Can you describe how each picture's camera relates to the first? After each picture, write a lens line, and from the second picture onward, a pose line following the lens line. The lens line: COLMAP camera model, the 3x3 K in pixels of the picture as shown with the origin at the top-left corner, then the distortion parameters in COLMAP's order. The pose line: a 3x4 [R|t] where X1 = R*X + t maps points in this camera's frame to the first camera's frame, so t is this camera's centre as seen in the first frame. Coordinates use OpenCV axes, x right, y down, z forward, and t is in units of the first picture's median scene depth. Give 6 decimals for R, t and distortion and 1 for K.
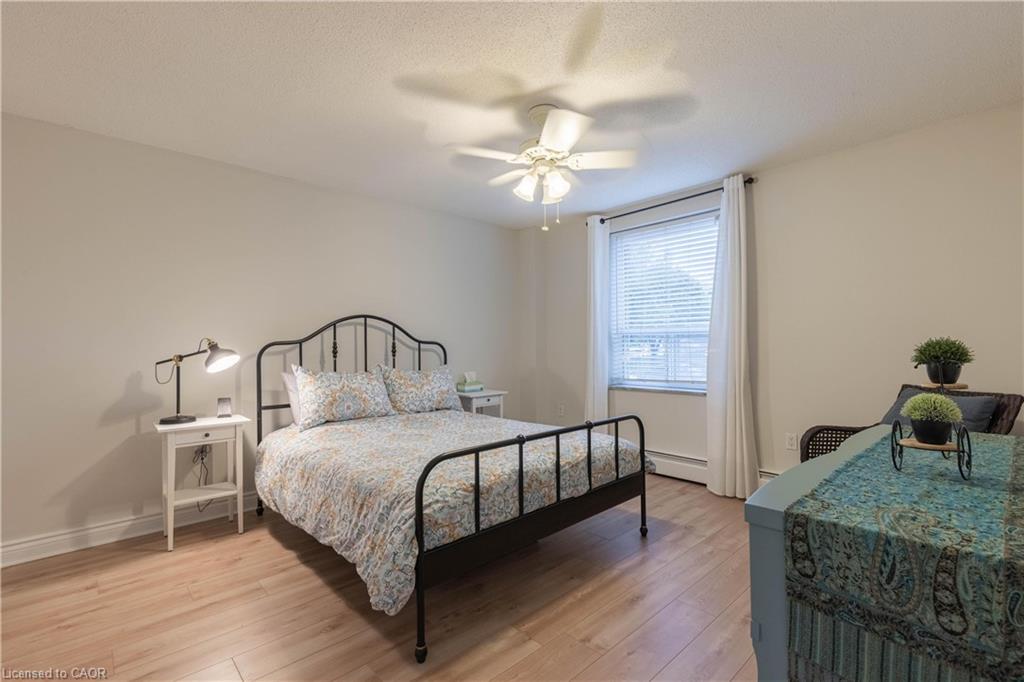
lens RADIAL K [[465.0, 0, 515.3], [0, 465.0, 344.6], [0, 0, 1]] dist [0.003954, -0.000361]
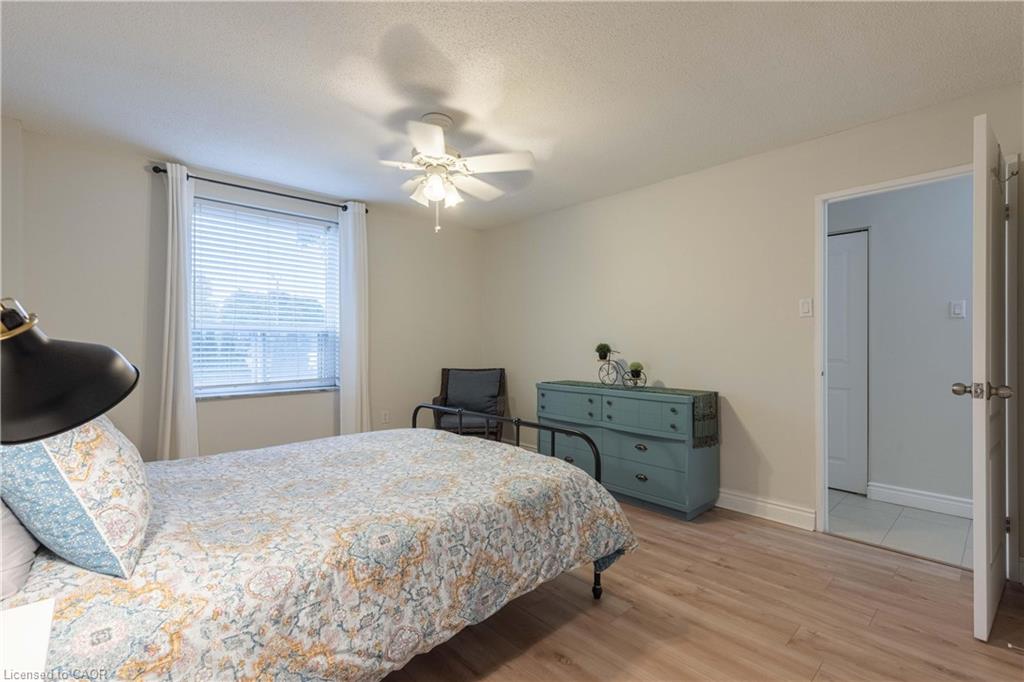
lens RADIAL K [[465.0, 0, 515.3], [0, 465.0, 346.4], [0, 0, 1]] dist [0.003954, -0.000361]
pose [[-0.009569, 0.003984, 0.999946, -0.703007], [-0.004724, 0.999981, -0.004029, 0.007967], [-0.999943, -0.004763, -0.009550, 0.599069]]
